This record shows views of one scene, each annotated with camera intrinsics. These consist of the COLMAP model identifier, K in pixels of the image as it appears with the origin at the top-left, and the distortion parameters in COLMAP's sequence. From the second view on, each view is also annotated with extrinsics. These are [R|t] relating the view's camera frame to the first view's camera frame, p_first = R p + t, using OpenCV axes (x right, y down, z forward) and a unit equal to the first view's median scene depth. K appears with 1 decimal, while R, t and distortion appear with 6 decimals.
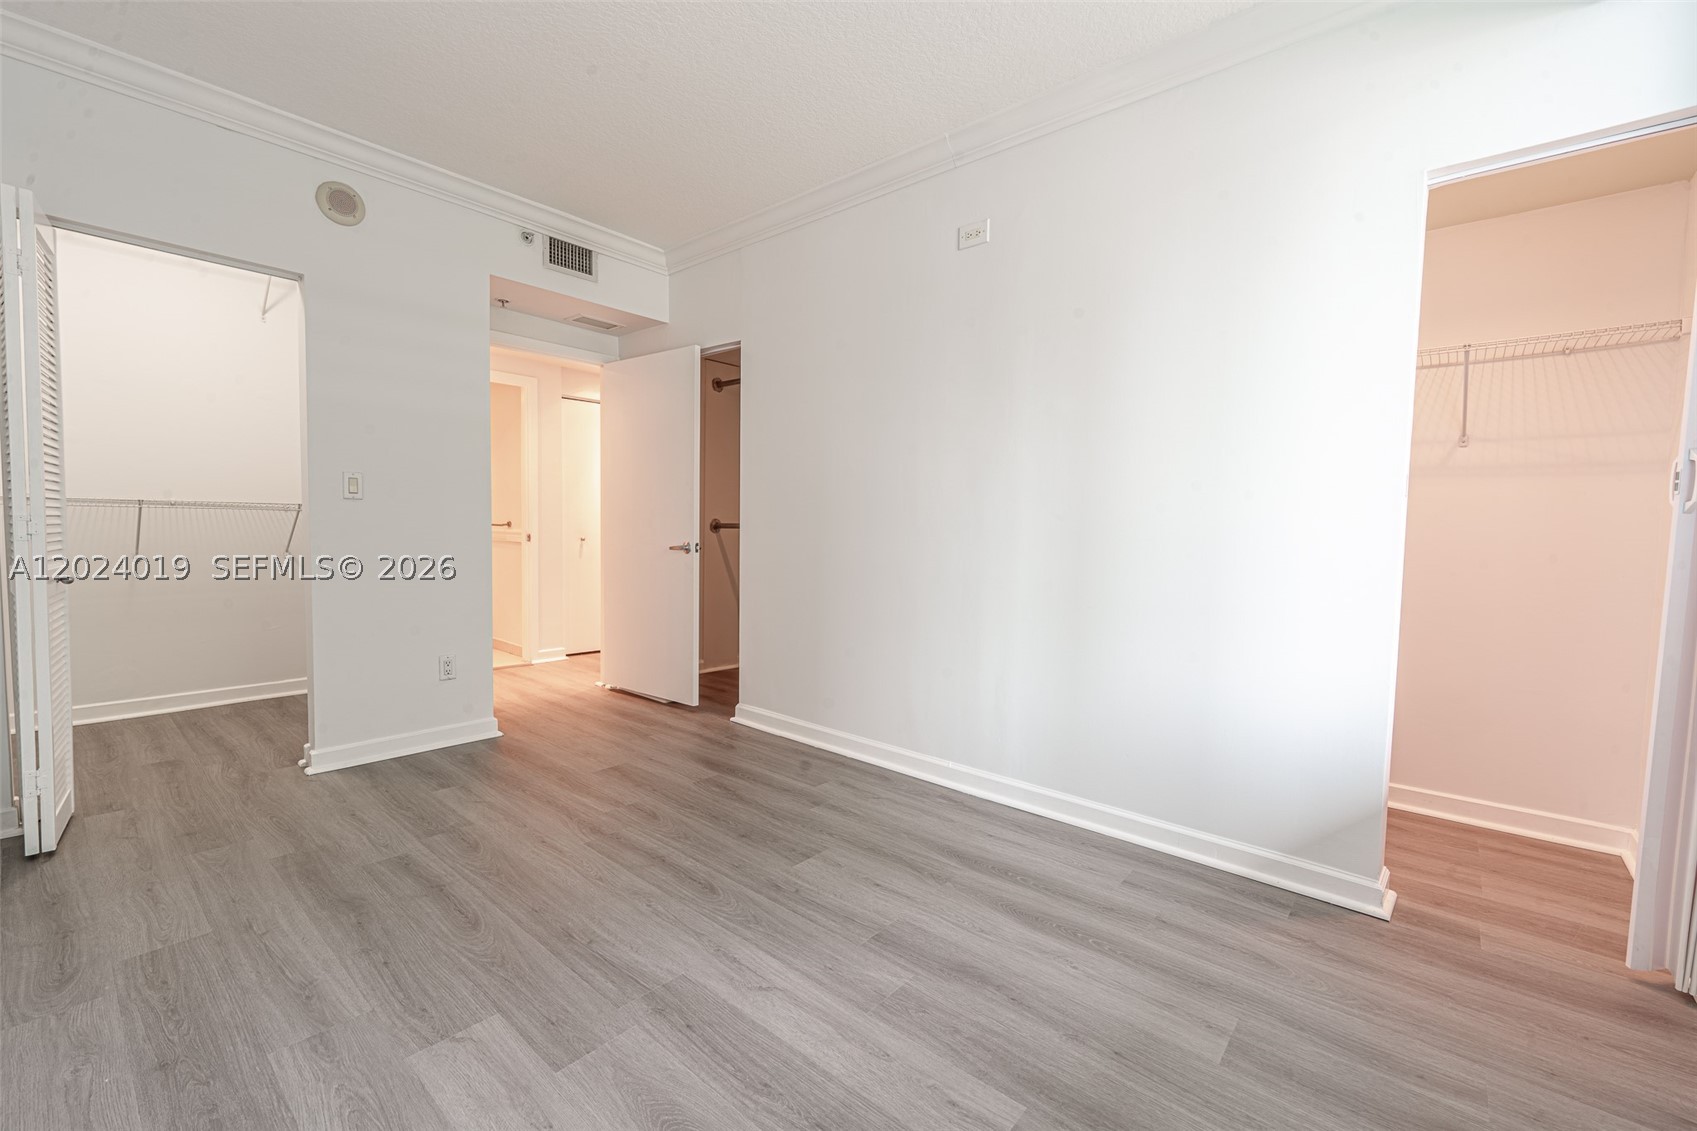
lens RADIAL K [[696.2, 0, 833.9], [0, 696.2, 561.7], [0, 0, 1]] dist [0.000796, -0.001209]
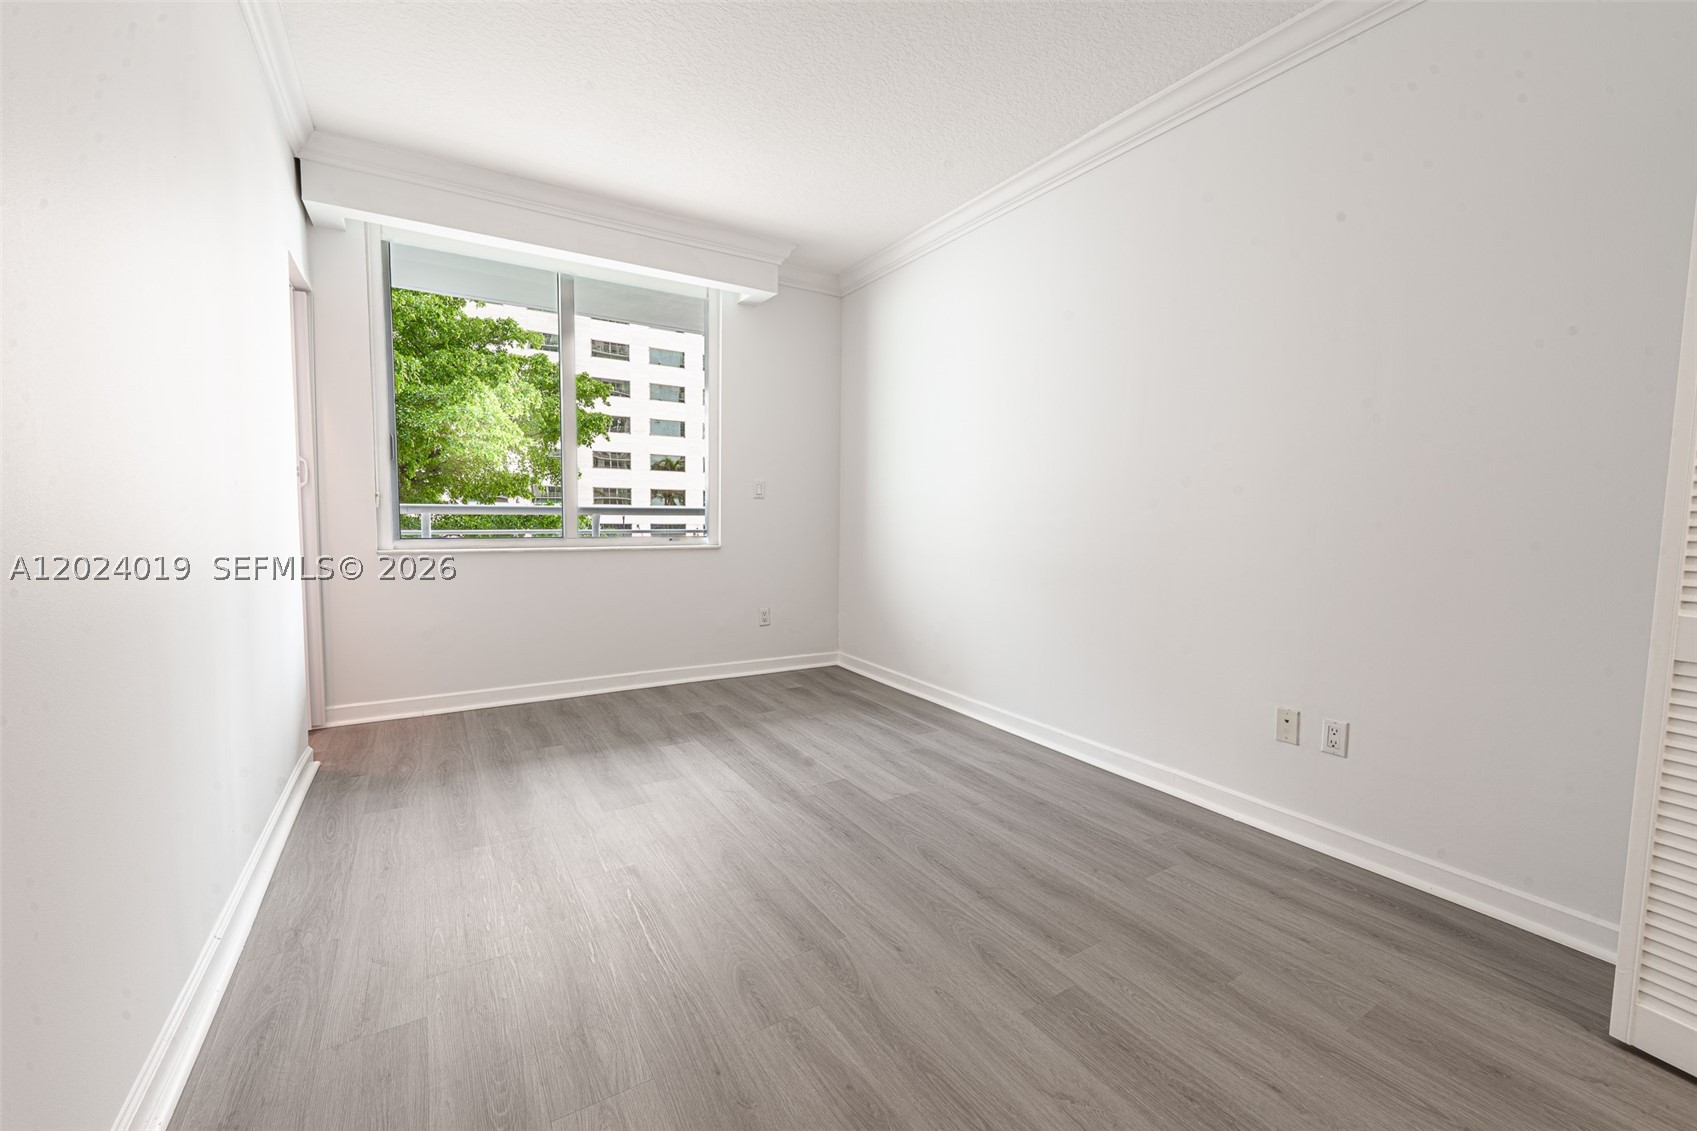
lens RADIAL K [[696.2, 0, 864.1], [0, 696.2, 564.8], [0, 0, 1]] dist [0.000796, -0.001209]
pose [[-0.963567, -0.051328, 0.262494, -0.451031], [-0.018340, 0.991783, 0.126610, -0.075300], [-0.266836, 0.117184, -0.956591, 1.352952]]
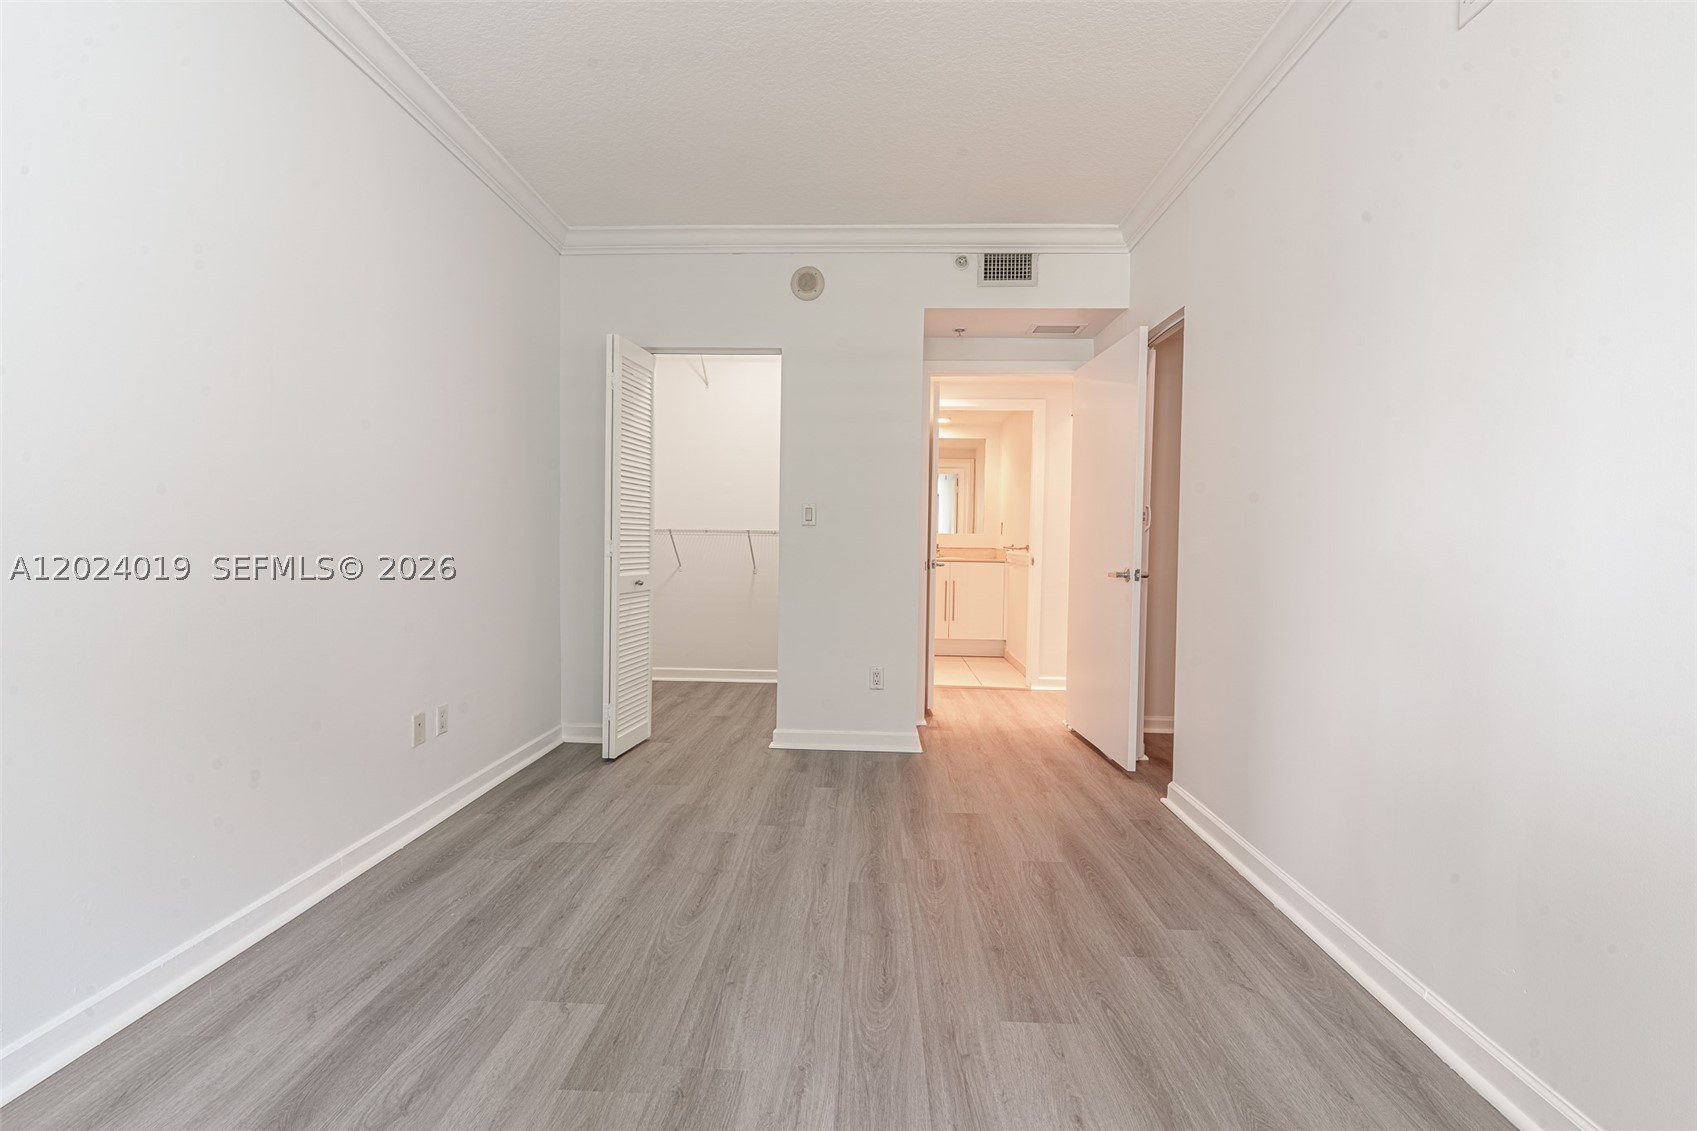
lens RADIAL K [[696.2, 0, 841.5], [0, 696.2, 564.9], [0, 0, 1]] dist [0.000796, -0.001209]
pose [[0.633325, 0.016900, -0.773701, 0.288971], [-0.042022, 0.999038, -0.012576, -0.010385], [0.772744, 0.040477, 0.633425, 0.304237]]
